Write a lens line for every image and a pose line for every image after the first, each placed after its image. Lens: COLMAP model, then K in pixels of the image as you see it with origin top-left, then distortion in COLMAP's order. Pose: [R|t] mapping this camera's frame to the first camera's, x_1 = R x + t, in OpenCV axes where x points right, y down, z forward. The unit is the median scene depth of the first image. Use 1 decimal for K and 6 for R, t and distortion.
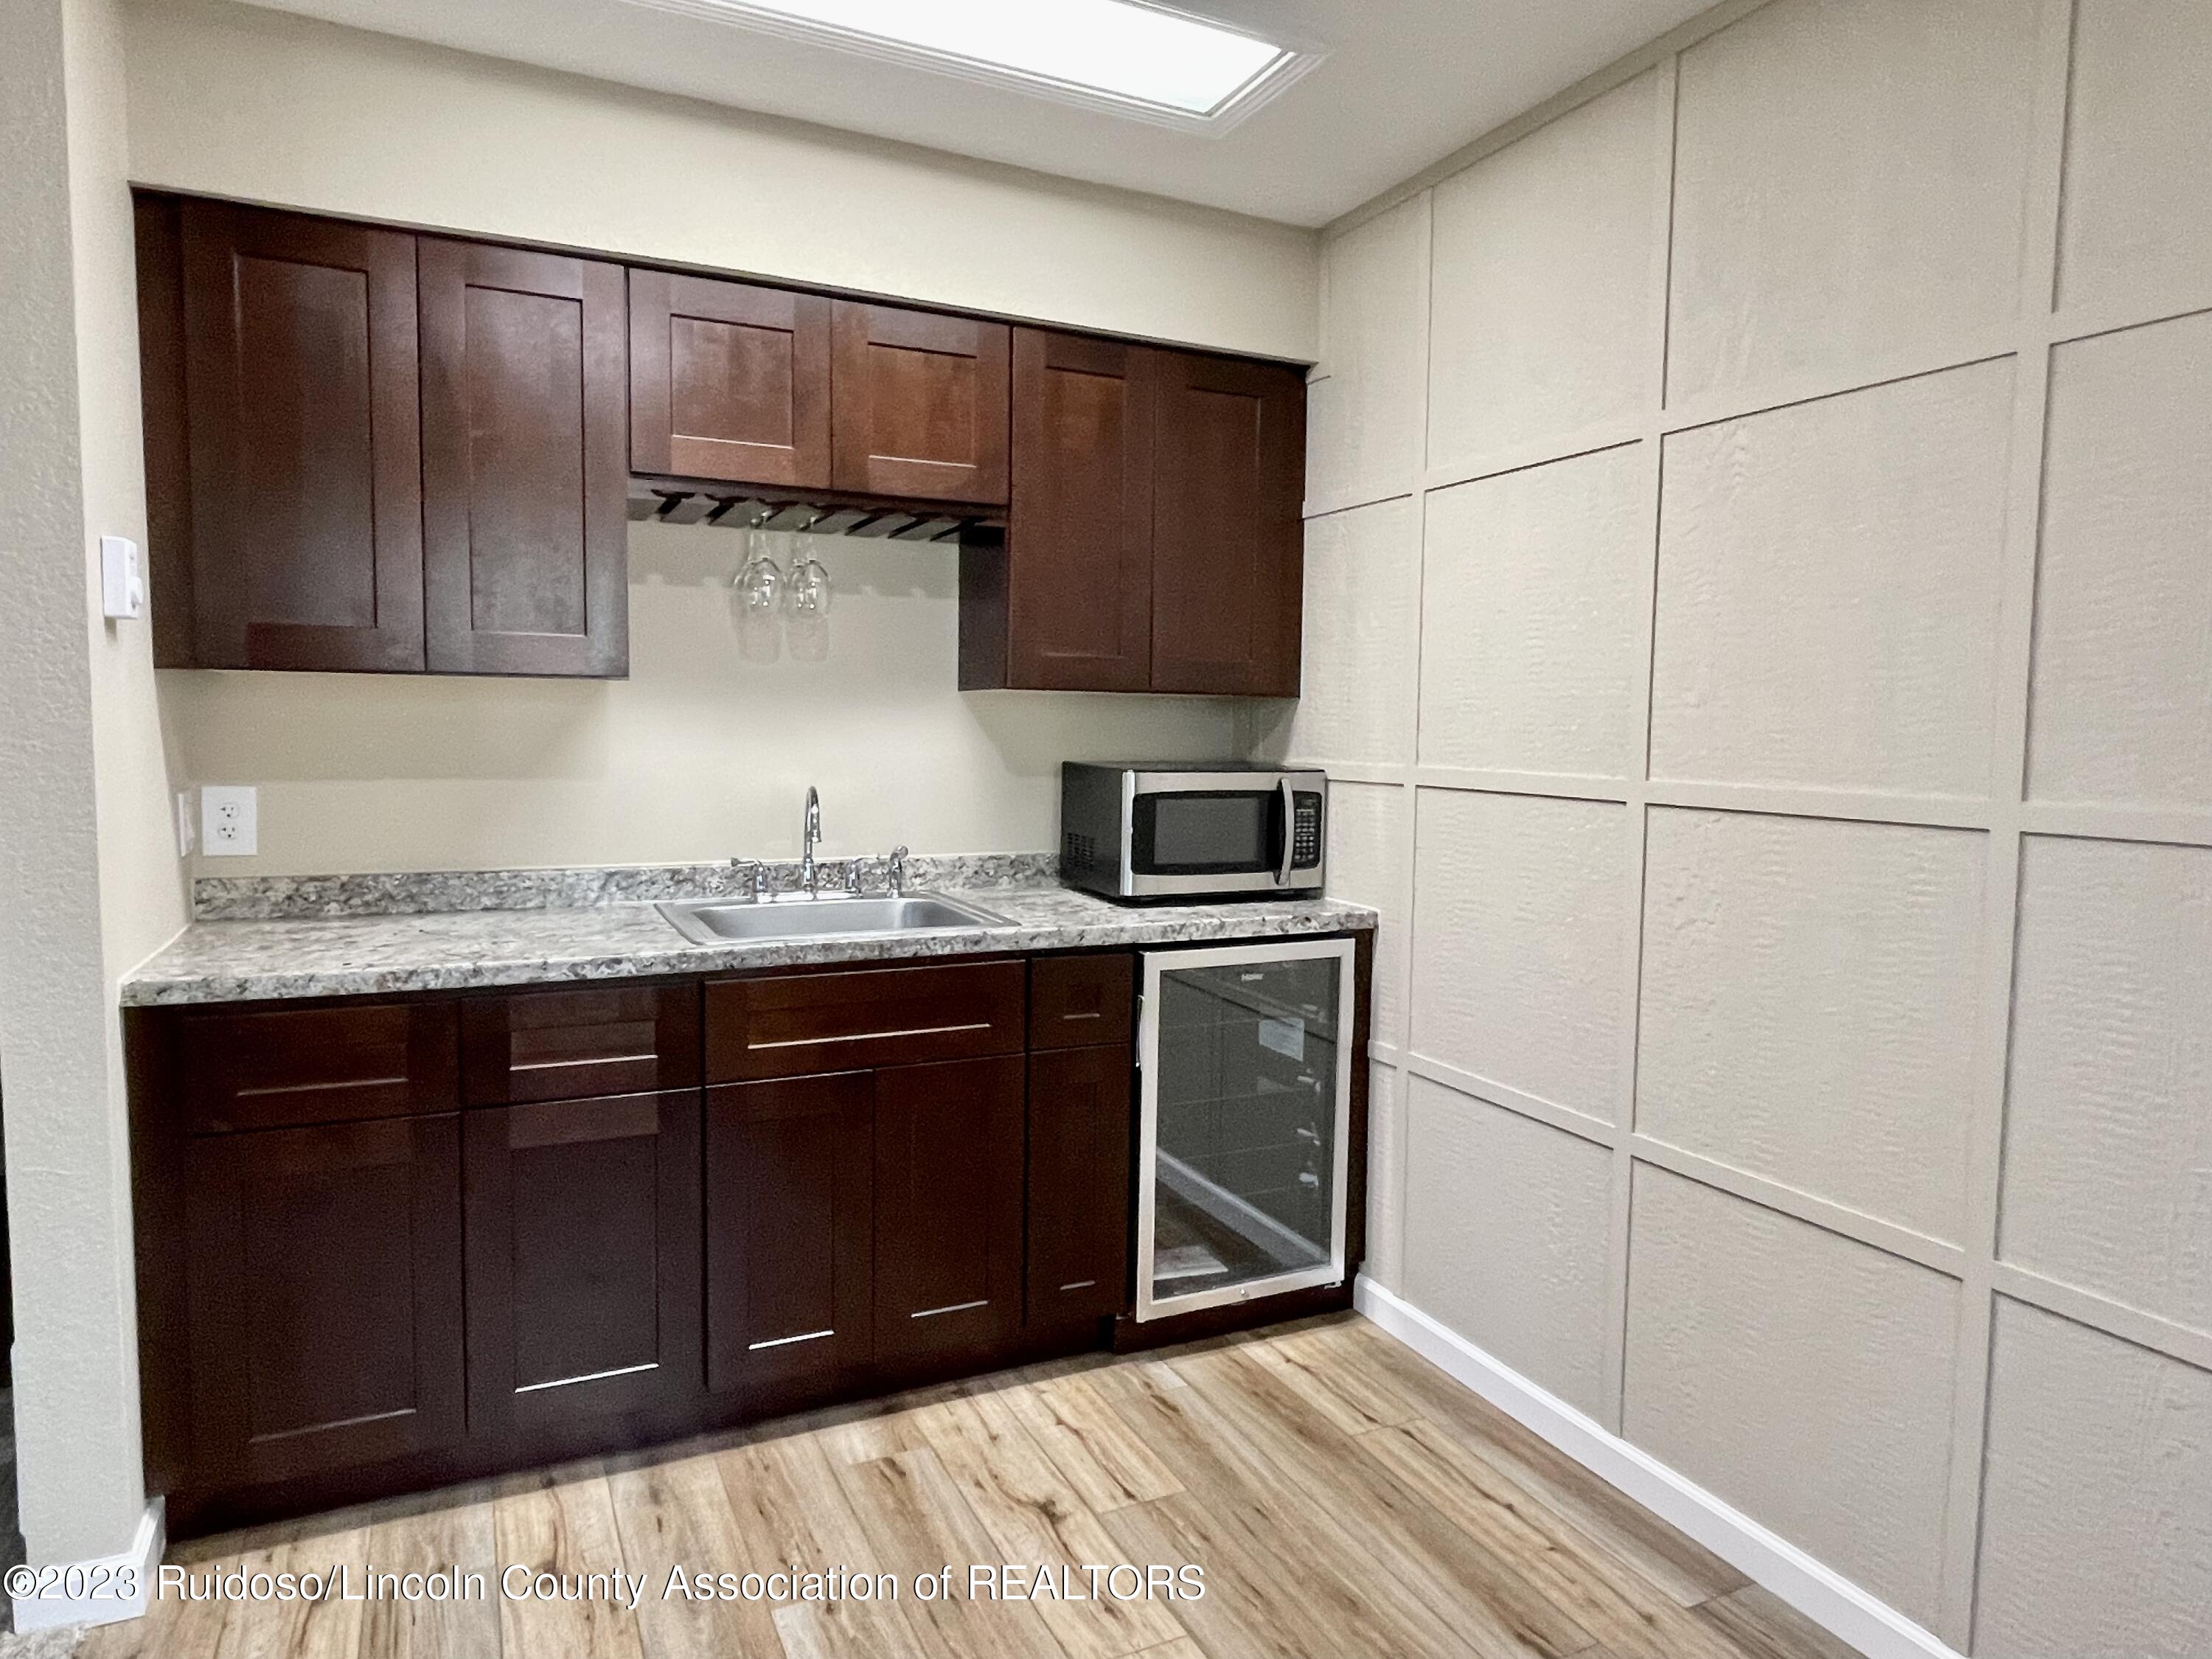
lens RADIAL K [[1333.7, 0, 1106.0], [0, 1333.7, 829.5], [0, 0, 1]] dist [-0.001214, 0.000993]
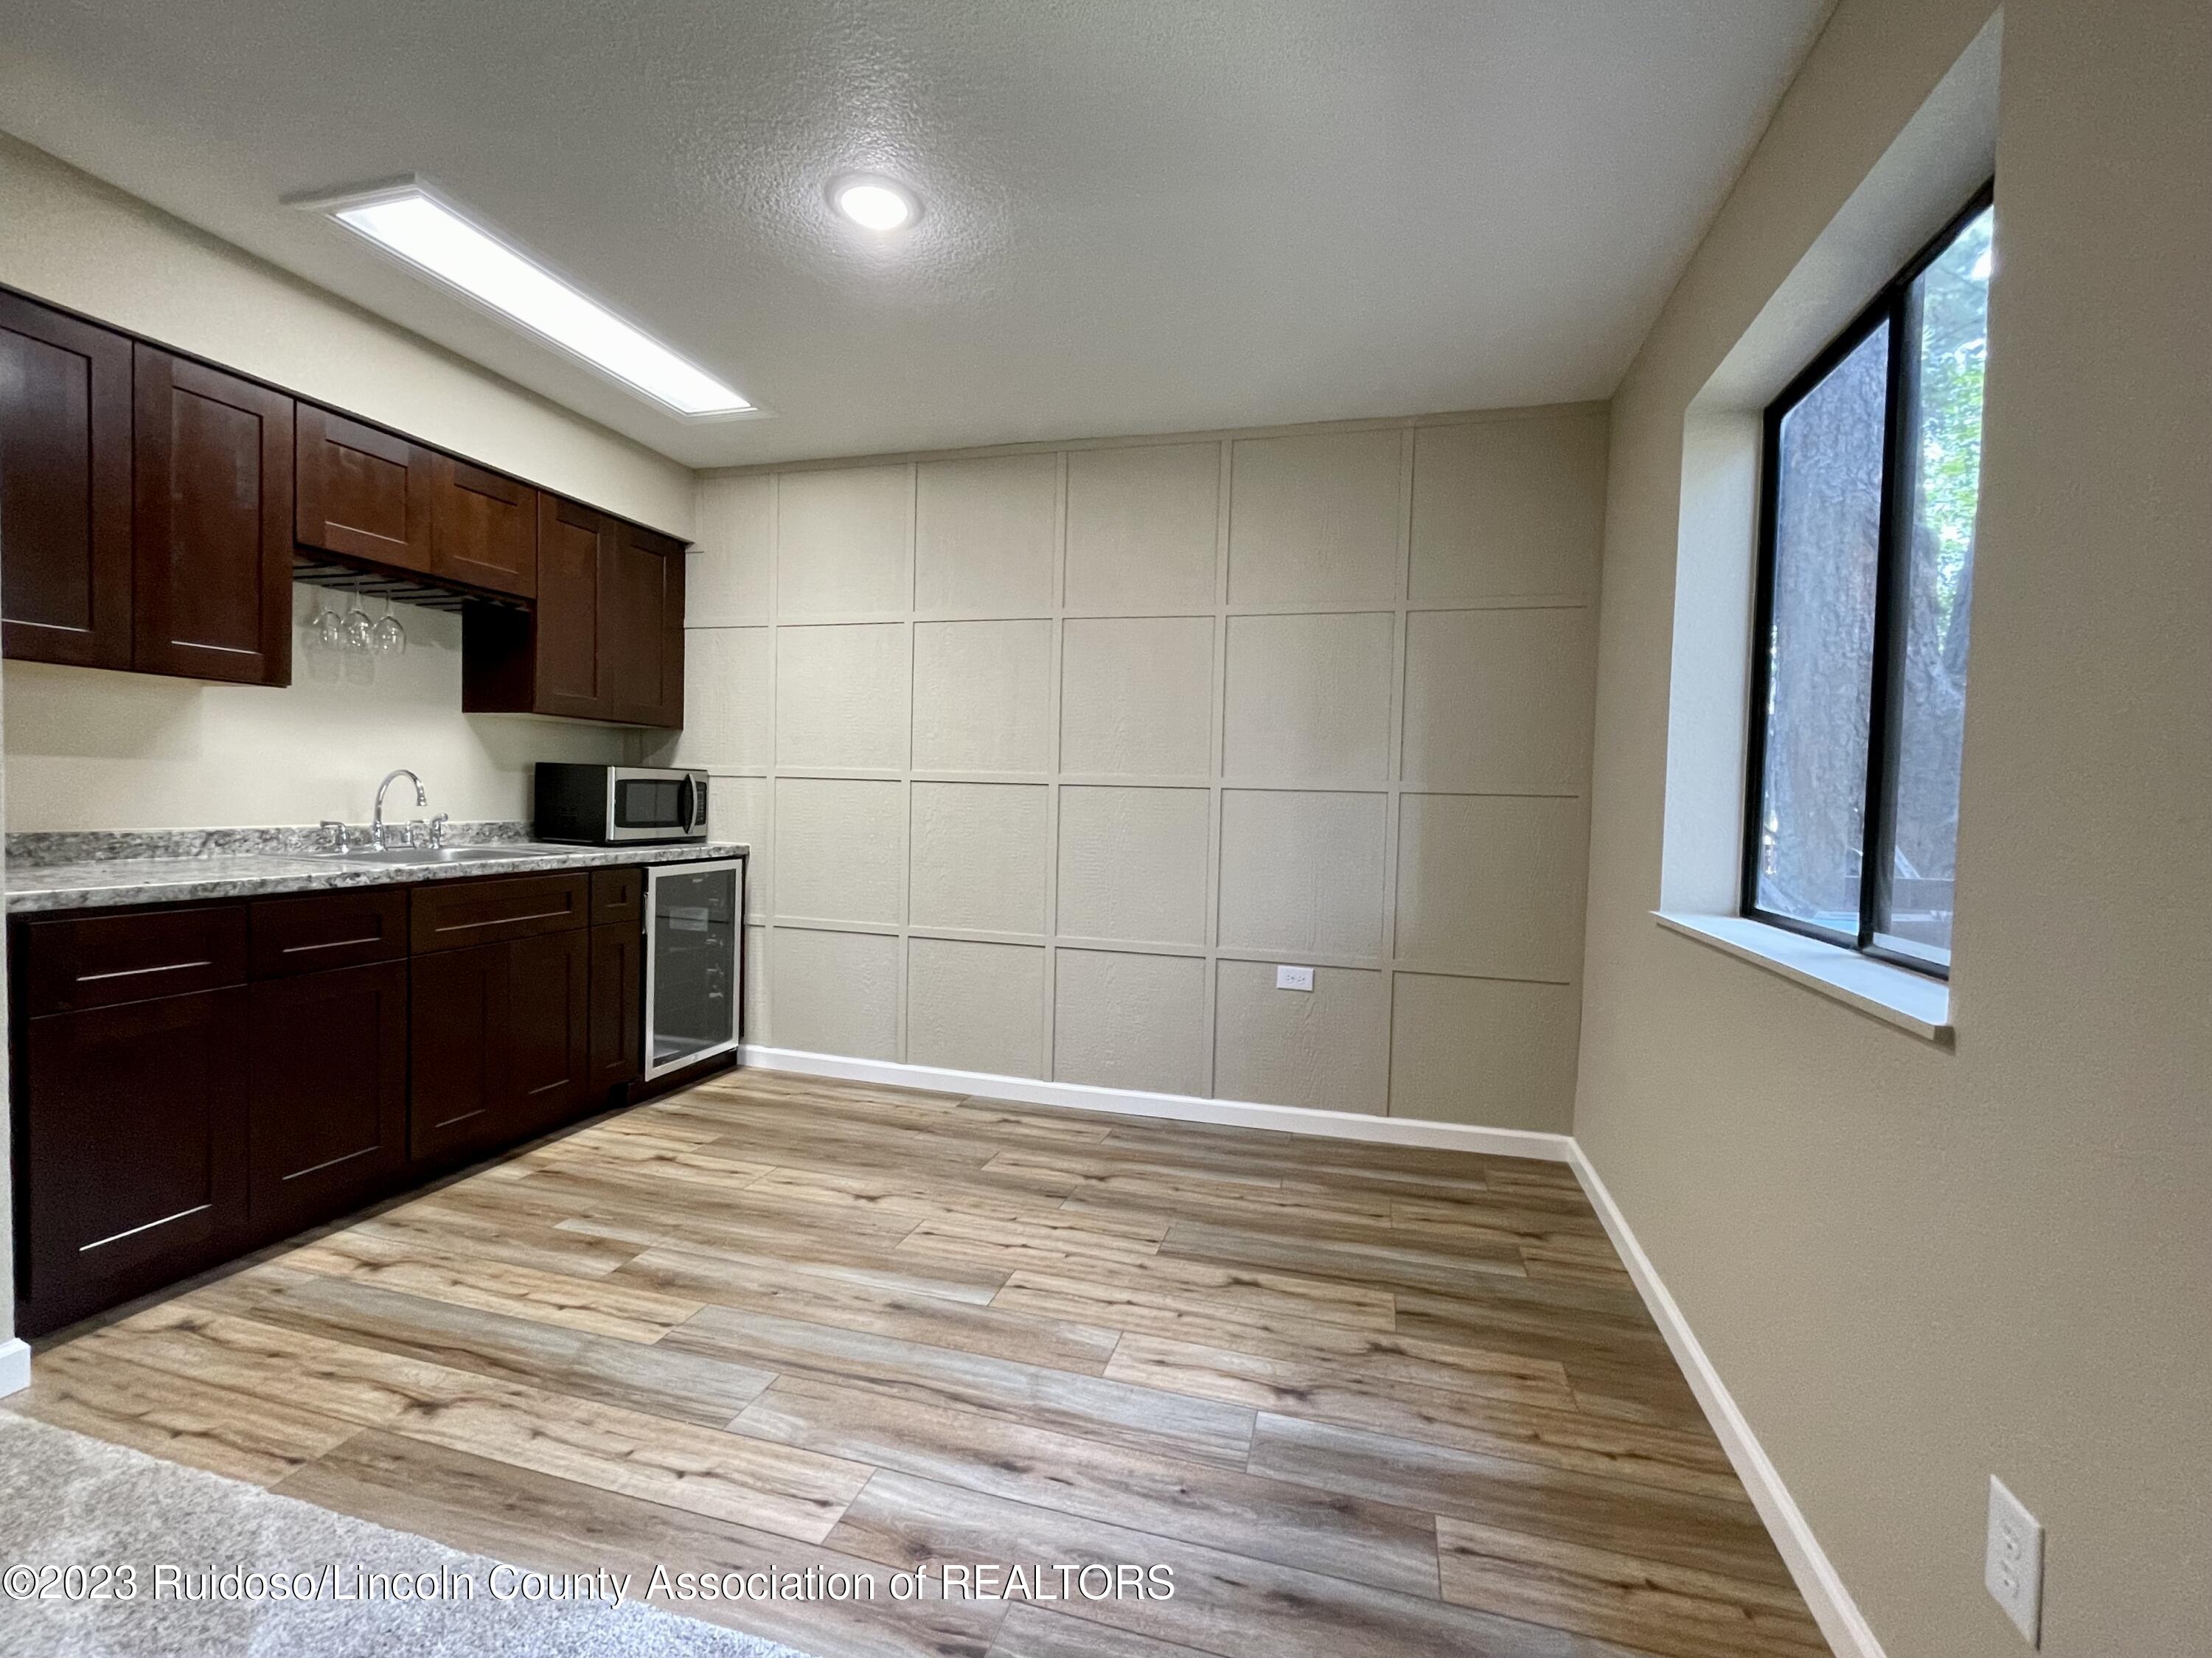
lens RADIAL K [[892.4, 0, 1106.0], [0, 892.4, 829.0], [0, 0, 1]] dist [-0.002220, -0.000386]
pose [[0.673864, -0.029097, 0.738282, -0.424234], [0.039586, 0.999211, 0.003249, 0.060648], [-0.737794, 0.027037, 0.674484, -0.238451]]
